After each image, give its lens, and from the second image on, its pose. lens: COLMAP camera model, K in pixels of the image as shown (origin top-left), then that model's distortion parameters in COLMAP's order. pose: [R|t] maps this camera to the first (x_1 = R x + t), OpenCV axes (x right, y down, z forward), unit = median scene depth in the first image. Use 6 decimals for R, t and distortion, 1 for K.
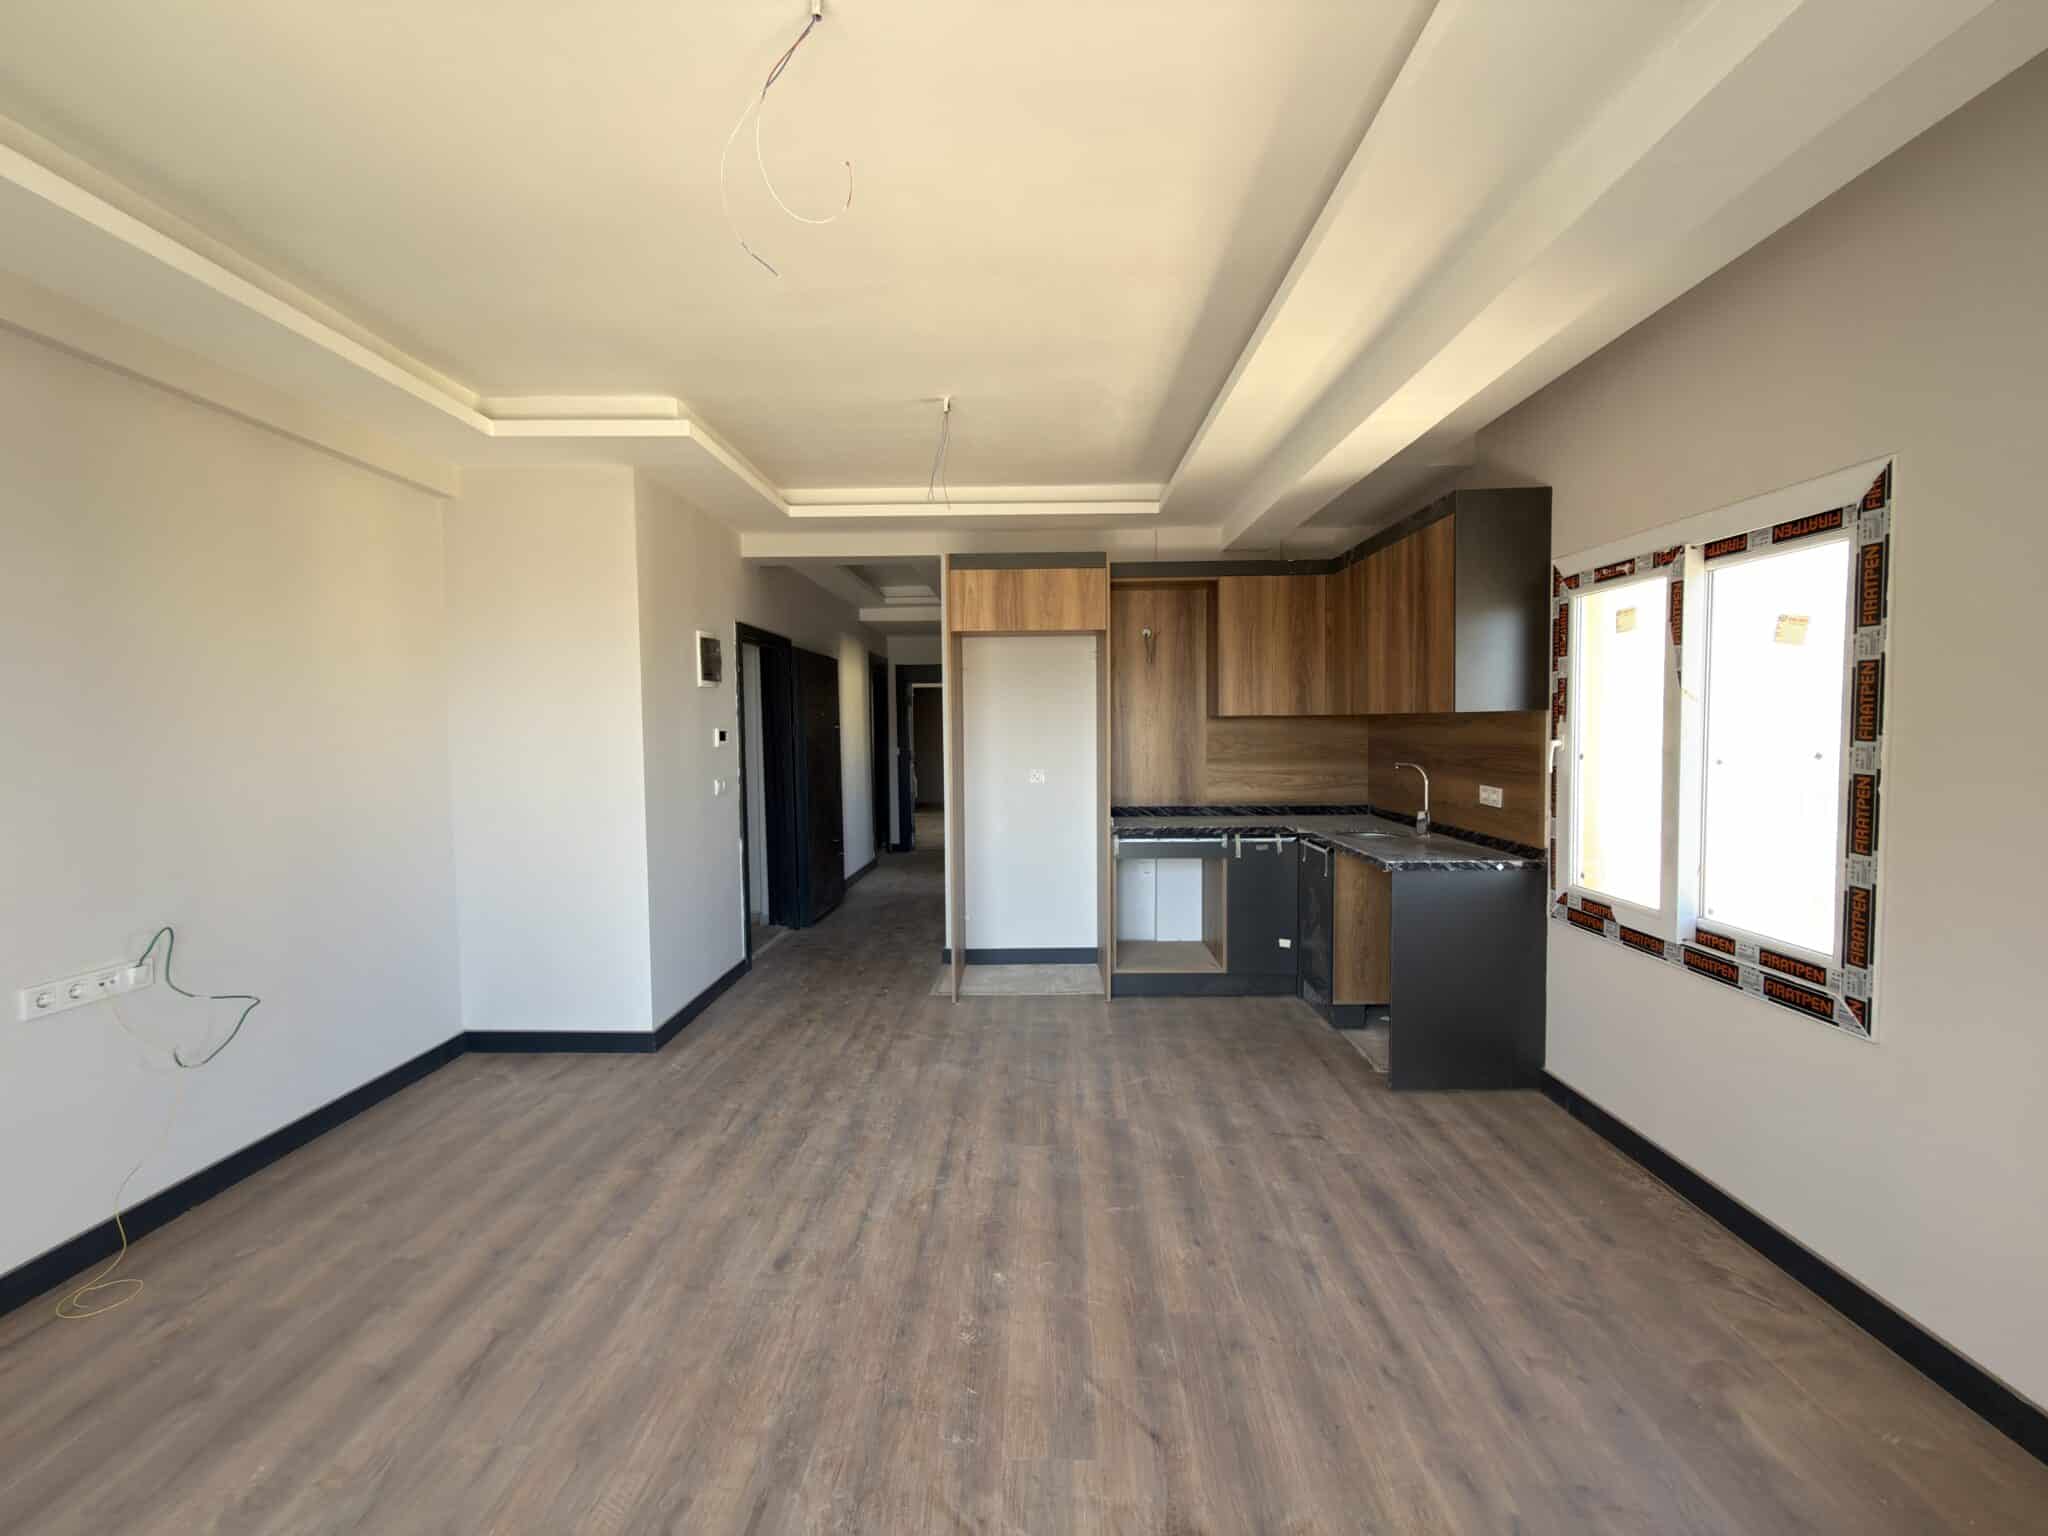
lens RADIAL K [[811.9, 0, 1024.8], [0, 811.9, 763.1], [0, 0, 1]] dist [-0.002112, 0.000215]
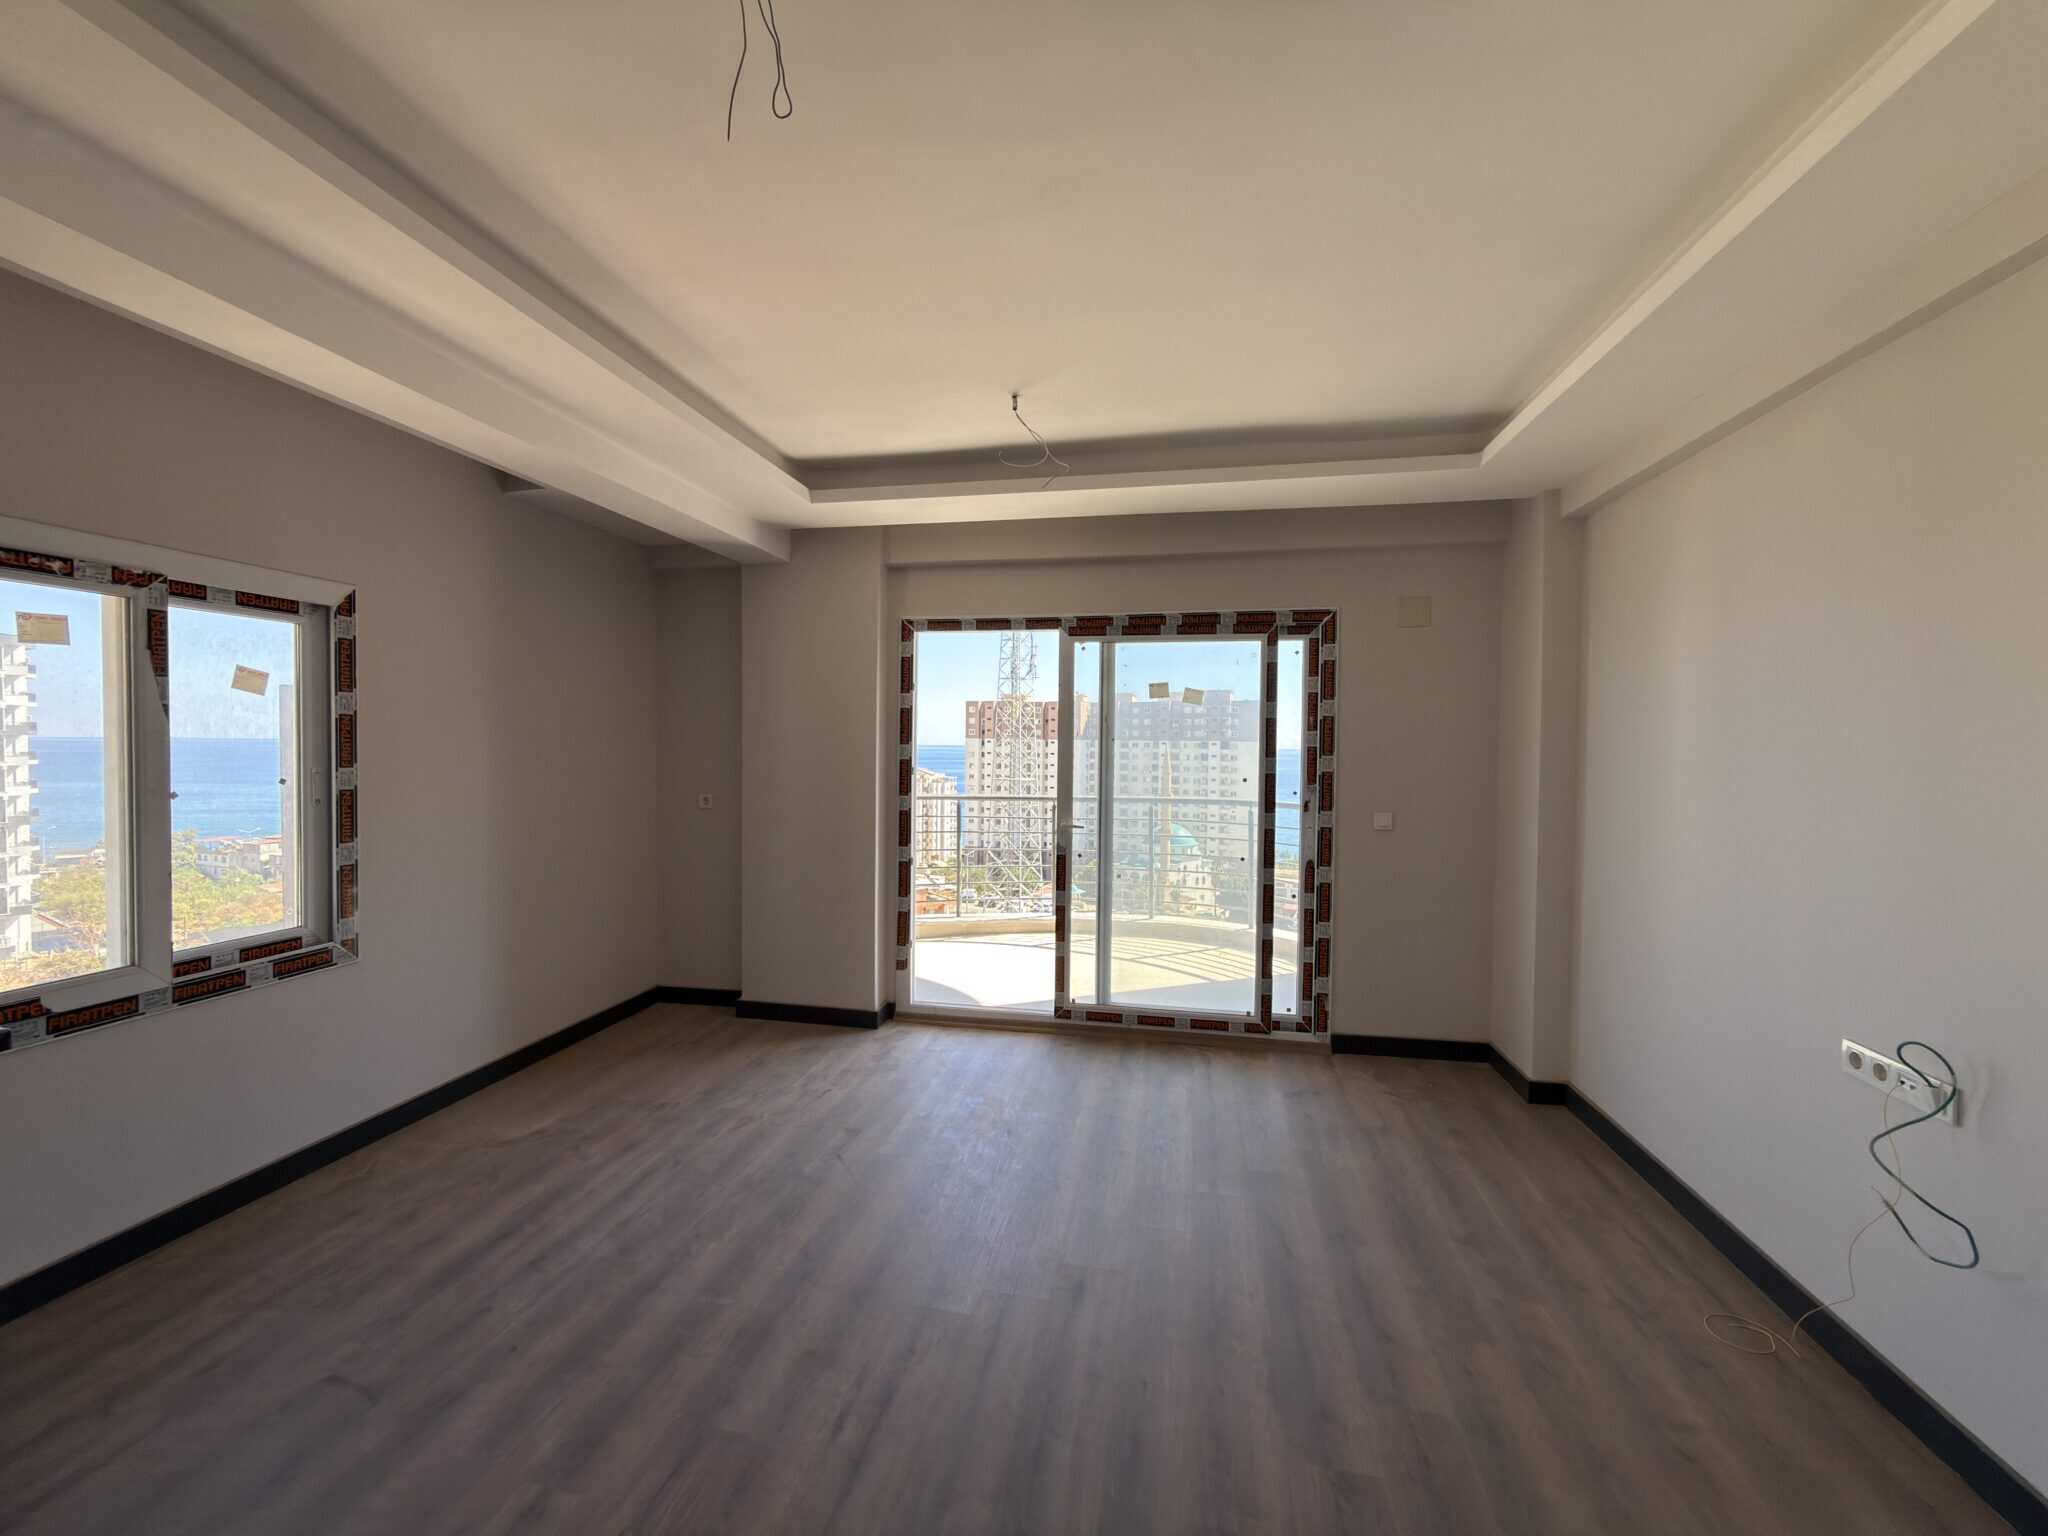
lens RADIAL K [[811.9, 0, 1029.2], [0, 811.9, 763.3], [0, 0, 1]] dist [-0.002112, 0.000215]
pose [[-0.986833, -0.005146, 0.161659, -0.322608], [0.006003, 0.997640, 0.068400, -0.090945], [-0.161630, 0.068470, -0.984473, 1.579238]]
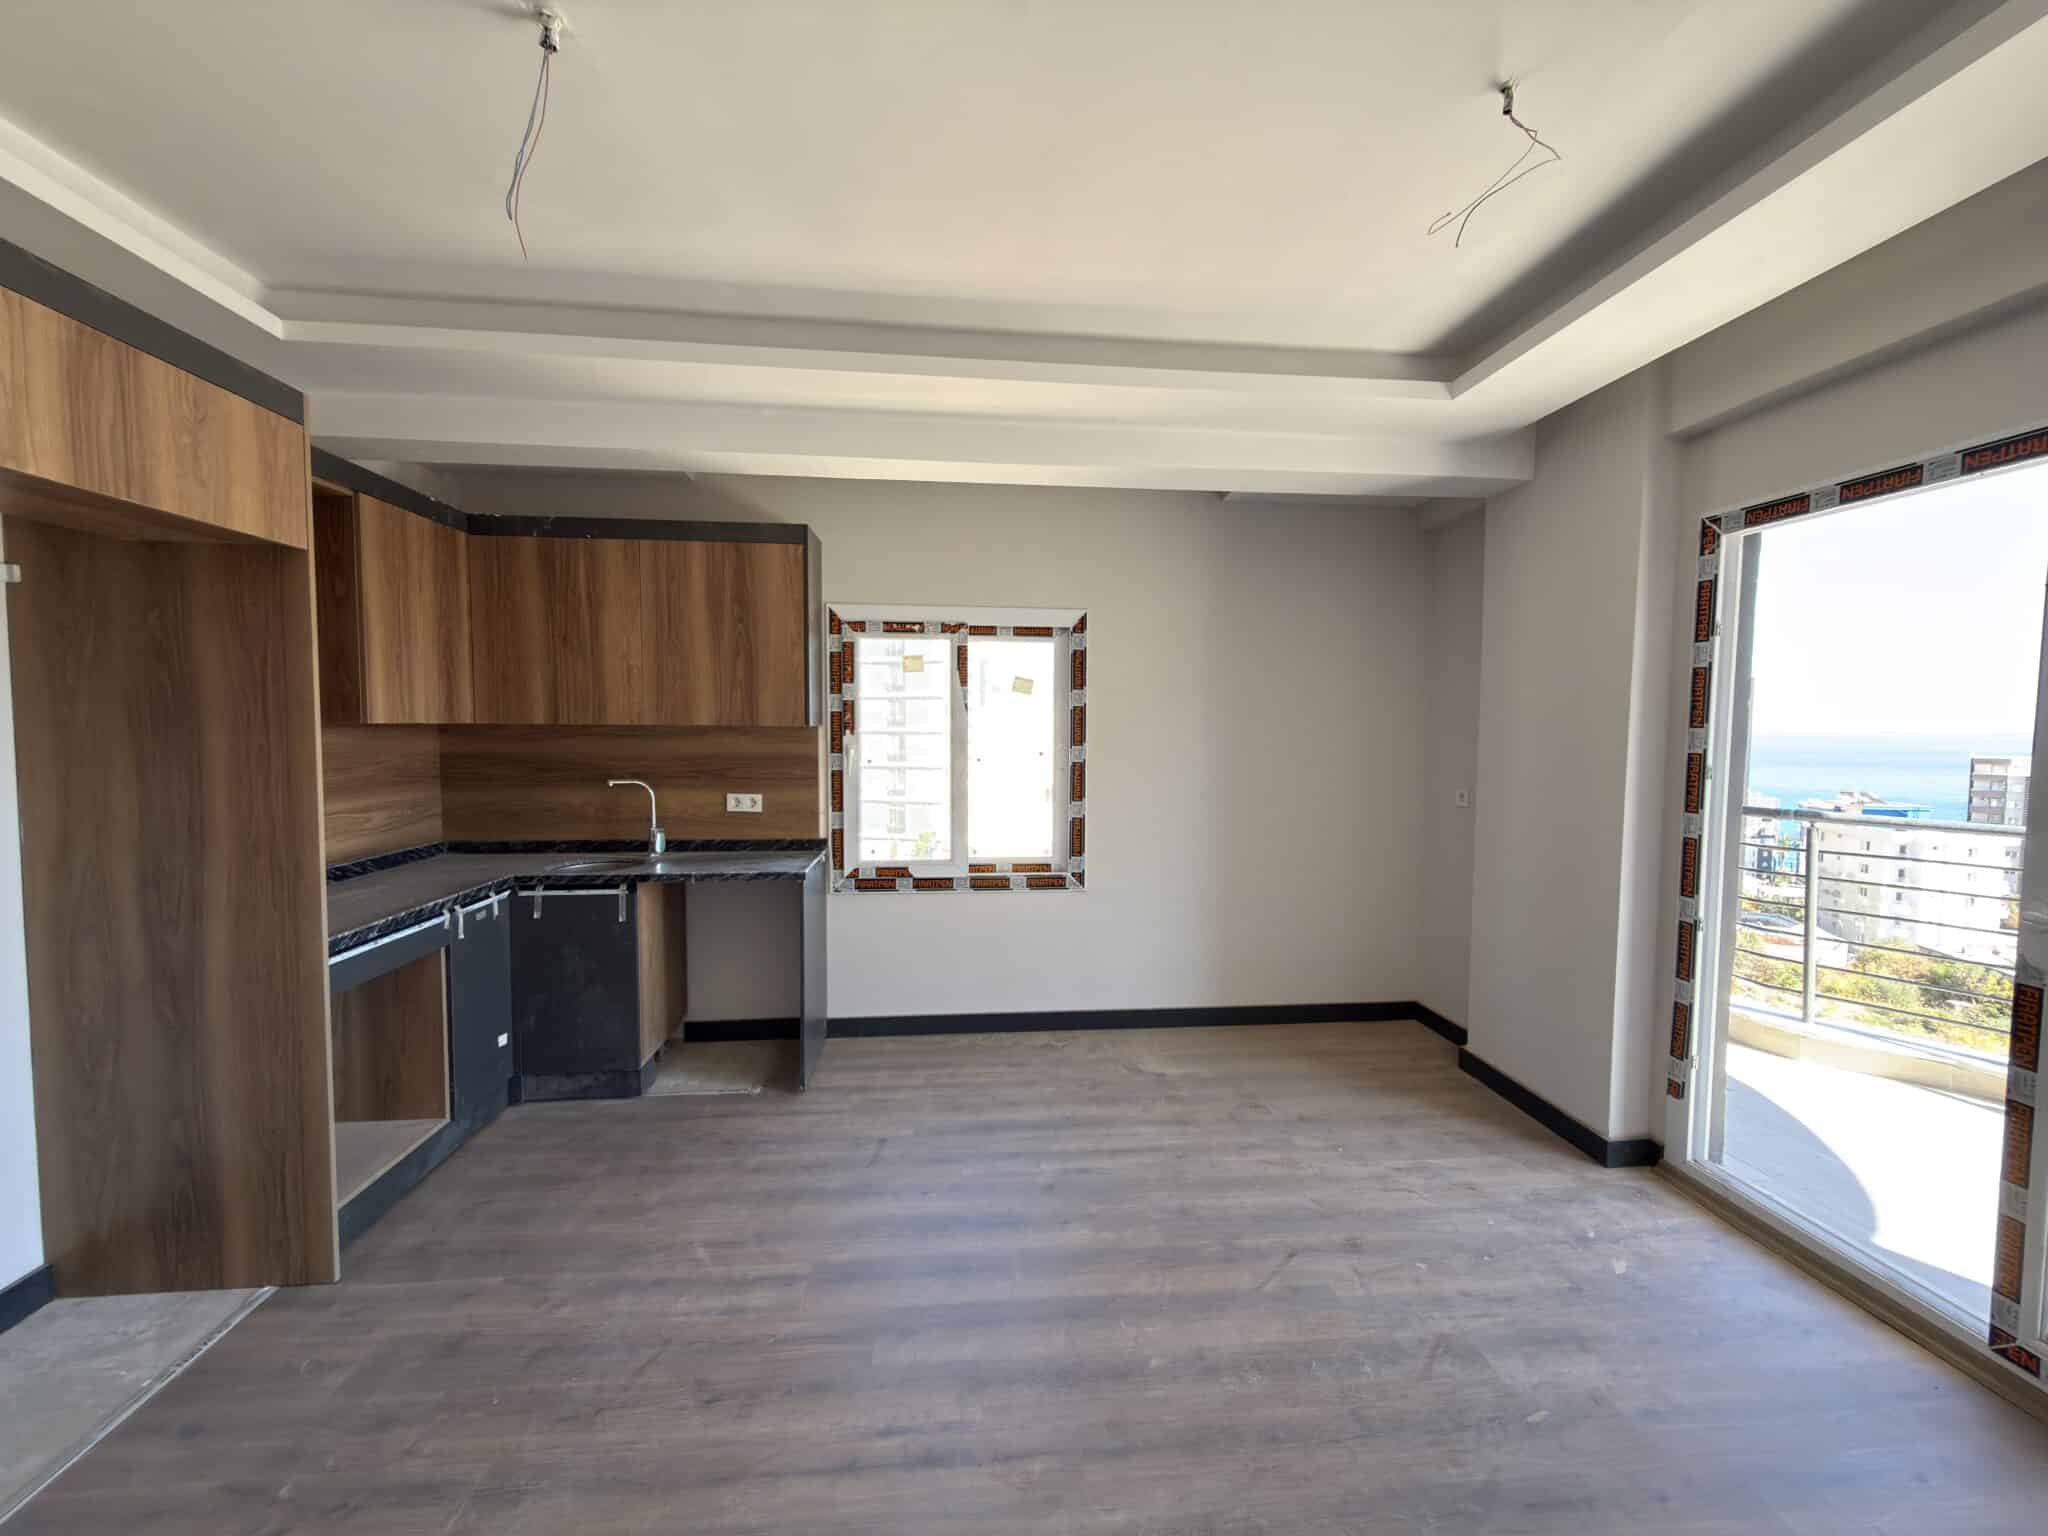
lens RADIAL K [[811.9, 0, 1025.8], [0, 811.9, 764.2], [0, 0, 1]] dist [-0.002112, 0.000215]
pose [[-0.114634, -0.040802, 0.992569, -0.680735], [0.042880, 0.998022, 0.045979, -0.055936], [-0.992482, 0.047832, -0.112658, 0.942384]]
